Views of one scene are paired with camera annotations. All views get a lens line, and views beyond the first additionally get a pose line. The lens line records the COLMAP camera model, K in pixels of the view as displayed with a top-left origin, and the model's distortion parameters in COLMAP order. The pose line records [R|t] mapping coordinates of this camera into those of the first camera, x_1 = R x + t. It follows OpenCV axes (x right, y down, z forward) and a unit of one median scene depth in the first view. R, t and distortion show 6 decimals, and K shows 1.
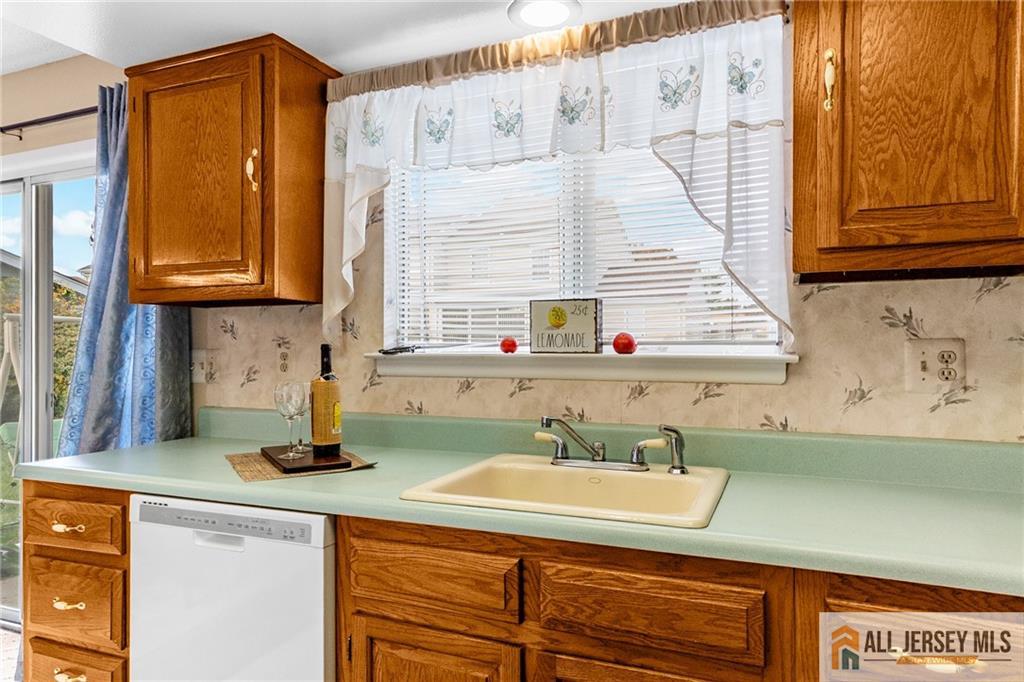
lens RADIAL K [[638.2, 0, 508.7], [0, 638.2, 351.9], [0, 0, 1]] dist [0.010812, 0.002689]
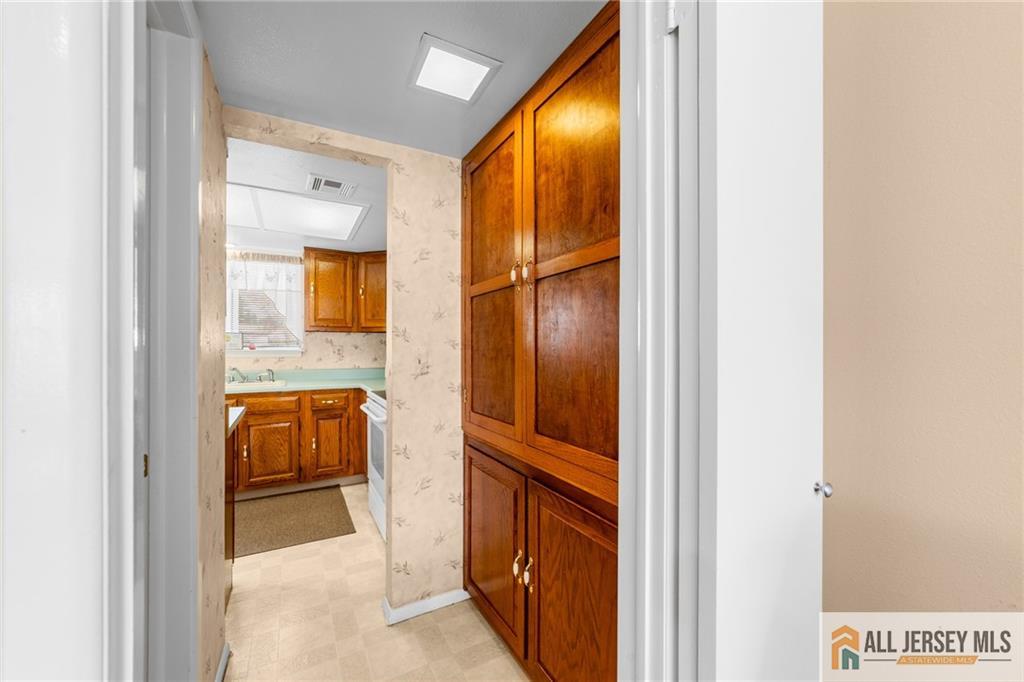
lens RADIAL K [[396.2, 0, 507.0], [0, 396.2, 346.8], [0, 0, 1]] dist [-0.006341, 0.001915]
pose [[0.612357, 0.004164, 0.790571, -0.685845], [0.002859, 0.999968, -0.007482, 0.008582], [-0.790576, 0.006842, 0.612325, -1.424568]]
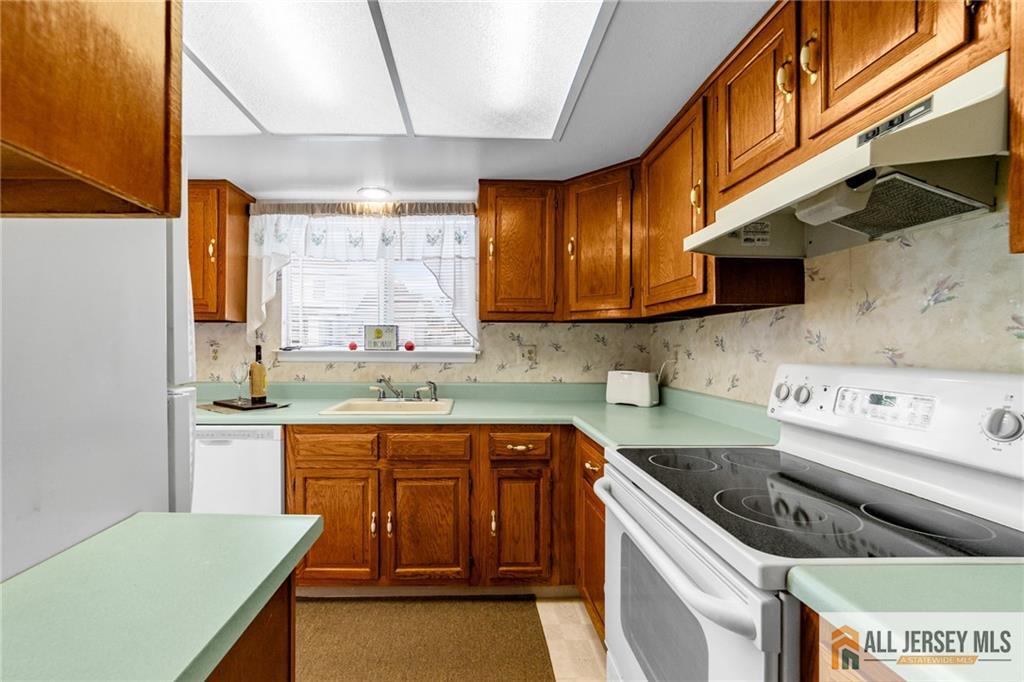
lens RADIAL K [[424.9, 0, 469.3], [0, 424.9, 348.6], [0, 0, 1]] dist [-0.011622, -0.000004]
pose [[0.918223, 0.004468, 0.396038, -0.230021], [-0.003268, 0.999988, -0.003705, 0.001241], [-0.396050, 0.002108, 0.918227, -0.476786]]
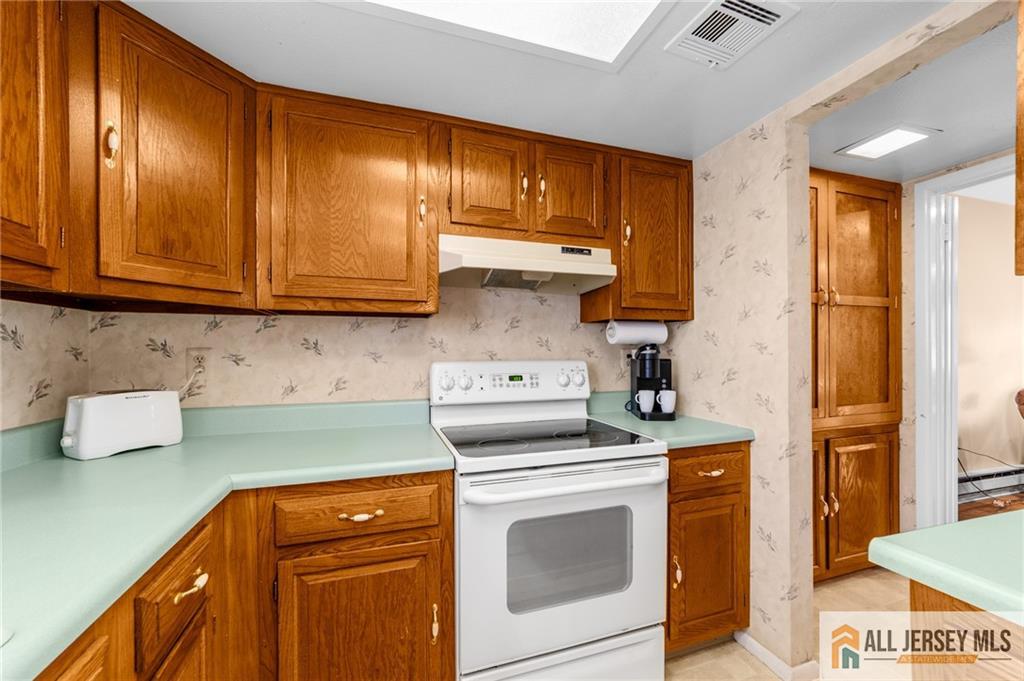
lens RADIAL K [[396.2, 0, 507.1], [0, 396.2, 350.5], [0, 0, 1]] dist [-0.006341, 0.001915]
pose [[-0.657014, 0.003806, 0.753868, -0.239112], [0.009801, 0.999946, 0.003494, -0.007911], [-0.753814, 0.009684, -0.657016, 0.595775]]
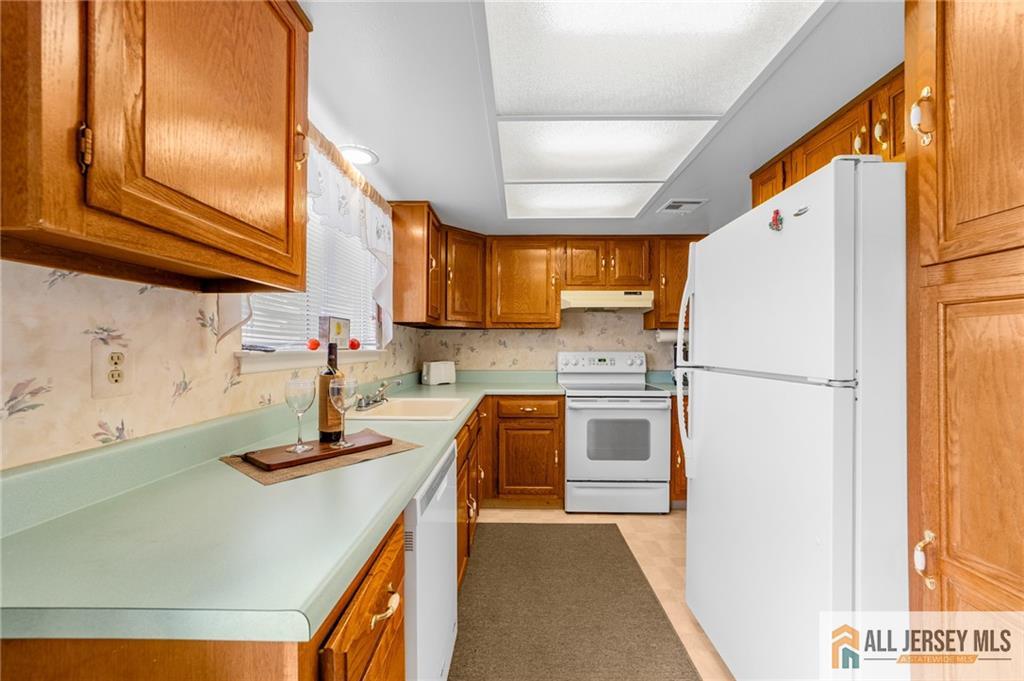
lens RADIAL K [[396.2, 0, 520.0], [0, 396.2, 345.0], [0, 0, 1]] dist [-0.006341, 0.001915]
pose [[-0.387795, 0.005959, 0.921726, -1.175669], [0.007107, 0.999969, -0.003475, -0.003489], [-0.921718, 0.005203, -0.387825, 1.058261]]
